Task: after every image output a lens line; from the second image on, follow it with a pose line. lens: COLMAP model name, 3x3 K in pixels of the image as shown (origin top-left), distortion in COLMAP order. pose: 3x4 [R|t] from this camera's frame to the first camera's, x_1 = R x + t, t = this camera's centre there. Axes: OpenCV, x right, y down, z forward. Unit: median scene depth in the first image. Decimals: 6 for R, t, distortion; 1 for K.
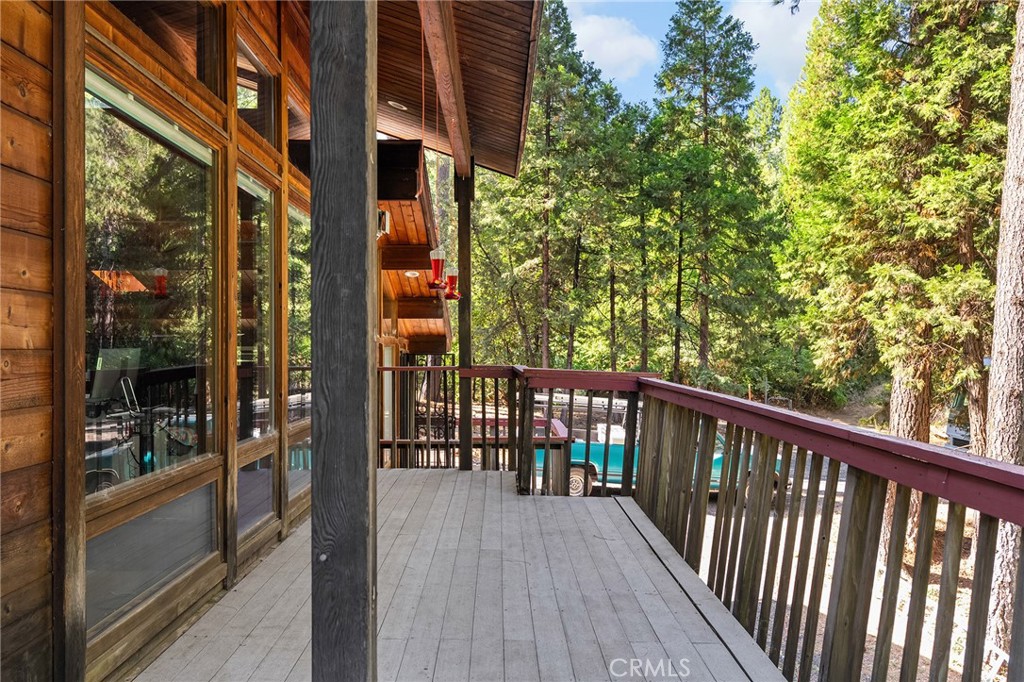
lens RADIAL K [[832.9, 0, 512.0], [0, 832.9, 341.0], [0, 0, 1]] dist [0.001347, -0.002368]
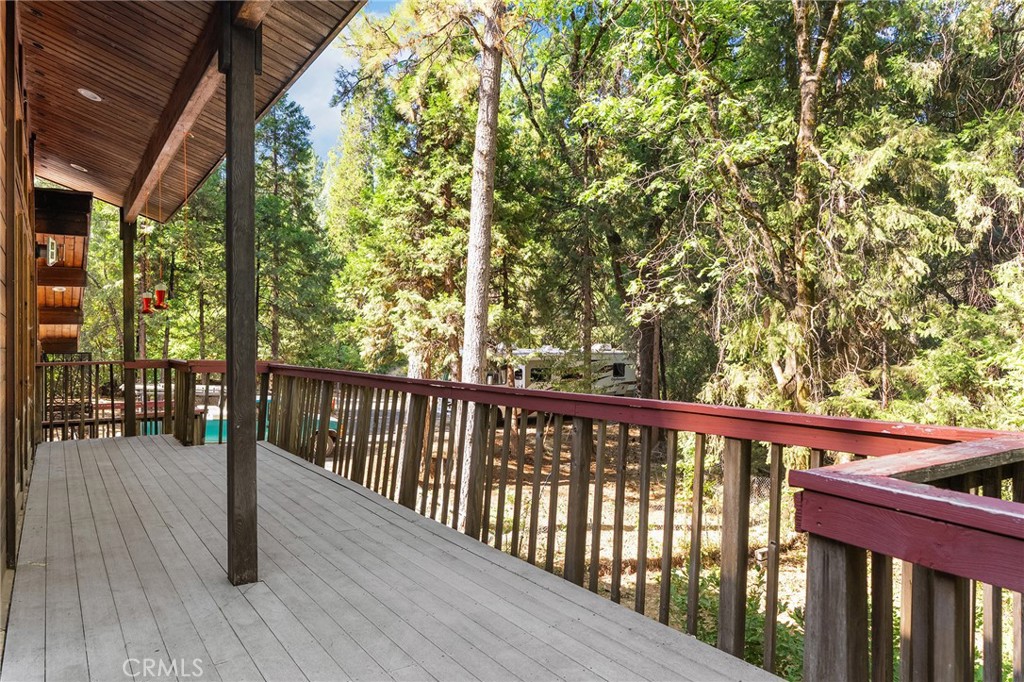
lens RADIAL K [[642.7, 0, 512.0], [0, 642.7, 341.0], [0, 0, 1]] dist [-0.000576, -0.000137]
pose [[0.825904, -0.011507, 0.563694, -0.071749], [0.010556, 0.999932, 0.004945, -0.000187], [-0.563712, 0.001866, 0.825969, -0.122153]]
